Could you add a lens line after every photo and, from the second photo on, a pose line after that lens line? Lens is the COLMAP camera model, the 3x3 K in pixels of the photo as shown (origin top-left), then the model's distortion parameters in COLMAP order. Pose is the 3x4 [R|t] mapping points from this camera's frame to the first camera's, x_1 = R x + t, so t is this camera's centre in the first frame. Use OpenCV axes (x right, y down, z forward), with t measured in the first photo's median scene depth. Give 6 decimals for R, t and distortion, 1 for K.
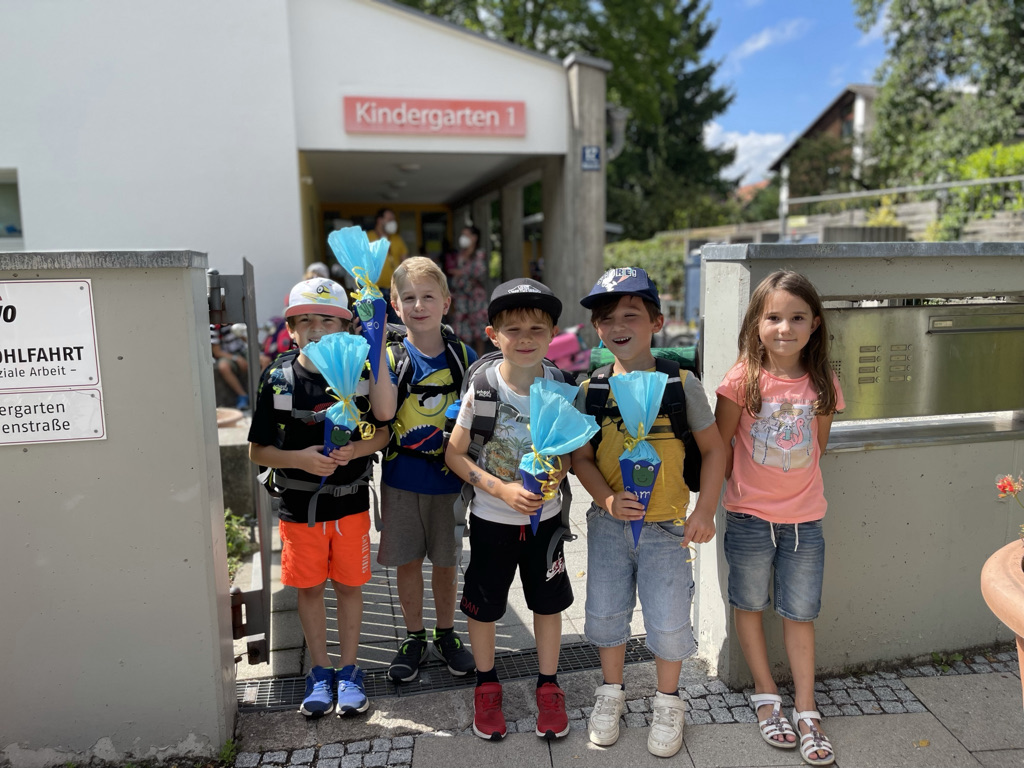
lens RADIAL K [[767.8, 0, 511.5], [0, 767.8, 362.9], [0, 0, 1]] dist [0.006254, -0.036563]
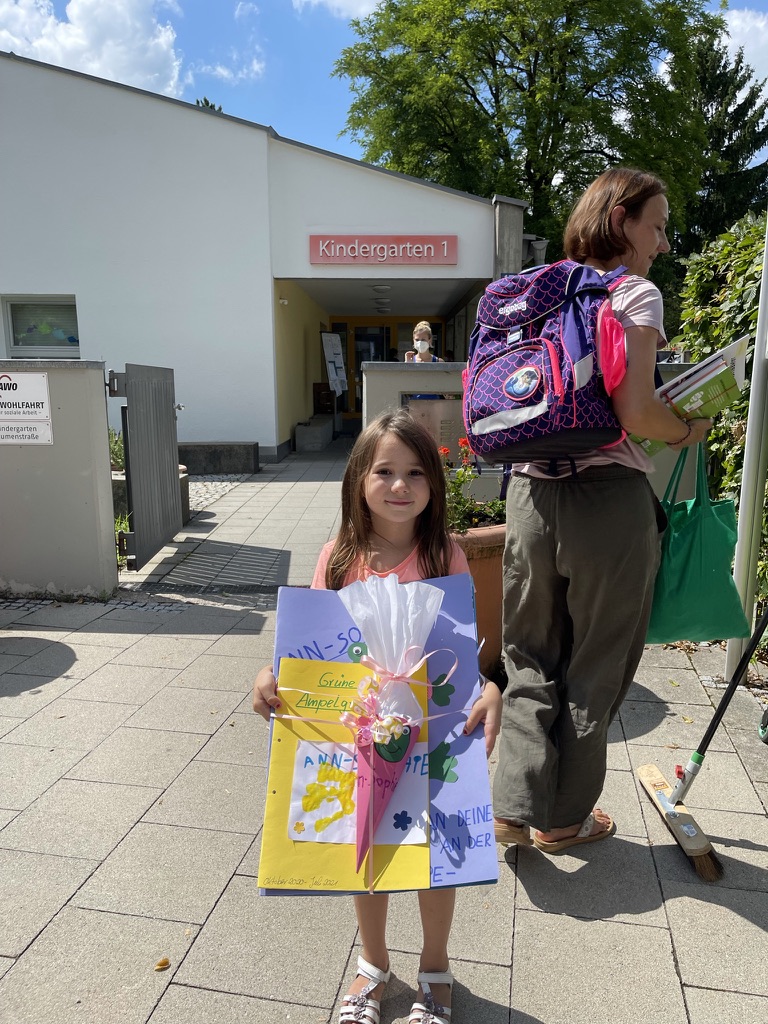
lens RADIAL K [[767.8, 0, 384.0], [0, 767.8, 512.0], [0, 0, 1]] dist [0.006254, -0.036563]
pose [[0.974492, 0.055994, -0.217326, 0.194709], [-0.044868, 0.997433, 0.055801, 0.027242], [0.219893, -0.044627, 0.974503, -0.210134]]
